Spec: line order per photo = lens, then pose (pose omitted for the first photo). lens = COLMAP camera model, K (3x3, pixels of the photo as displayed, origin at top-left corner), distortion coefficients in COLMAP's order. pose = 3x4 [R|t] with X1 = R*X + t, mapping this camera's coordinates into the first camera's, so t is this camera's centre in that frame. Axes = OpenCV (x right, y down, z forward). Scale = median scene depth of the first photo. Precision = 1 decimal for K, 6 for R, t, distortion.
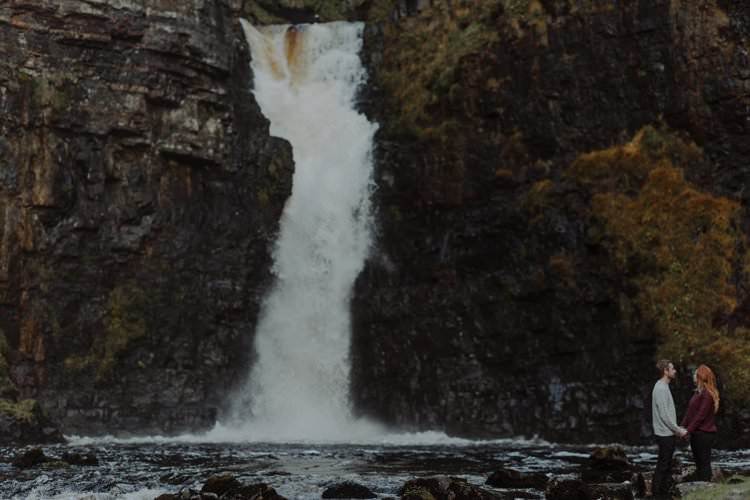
lens RADIAL K [[1773.8, 0, 375.0], [0, 1773.8, 250.0], [0, 0, 1]] dist [0.003931, -0.093644]
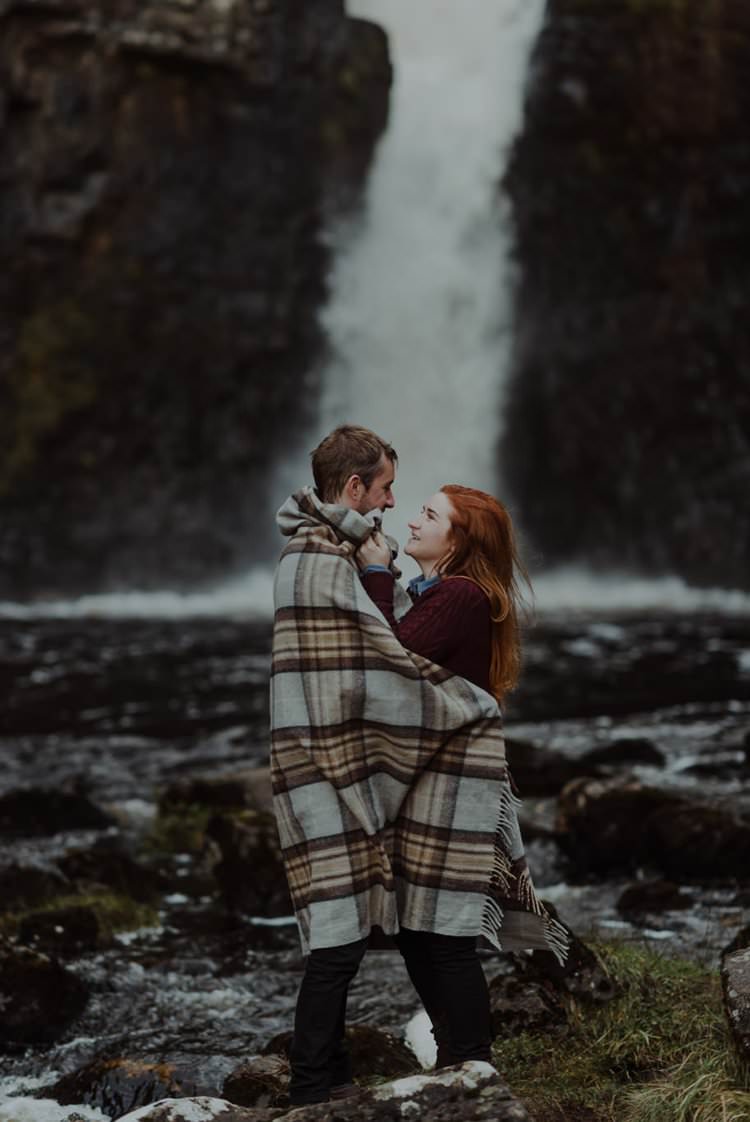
lens RADIAL K [[2653.5, 0, 375.0], [0, 2653.5, 561.0], [0, 0, 1]] dist [0.003931, -0.093644]
pose [[0.989894, -0.013038, -0.141209, 0.060423], [0.027520, 0.994496, 0.101091, 0.017062], [0.139113, -0.103955, 0.984805, 0.235777]]
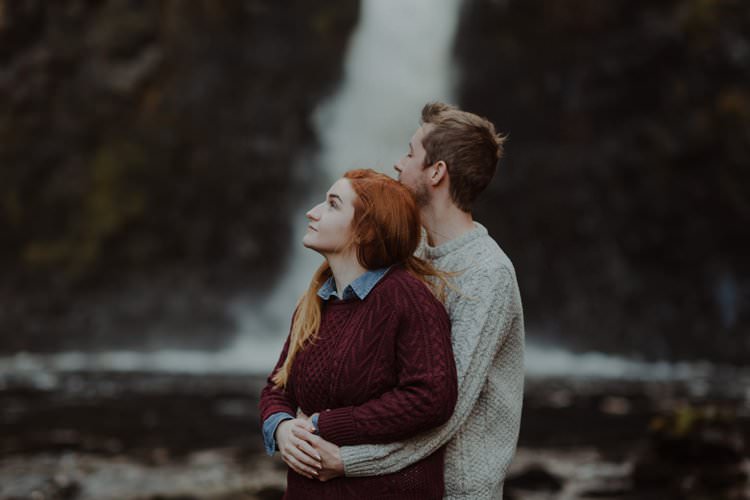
lens RADIAL K [[1773.8, 0, 375.0], [0, 1773.8, 250.0], [0, 0, 1]] dist [0.003931, -0.093644]
pose [[0.991239, -0.000722, -0.132081, 0.055969], [0.006955, 0.998883, 0.046737, 0.028831], [0.131899, -0.047246, 0.990137, 0.300610]]
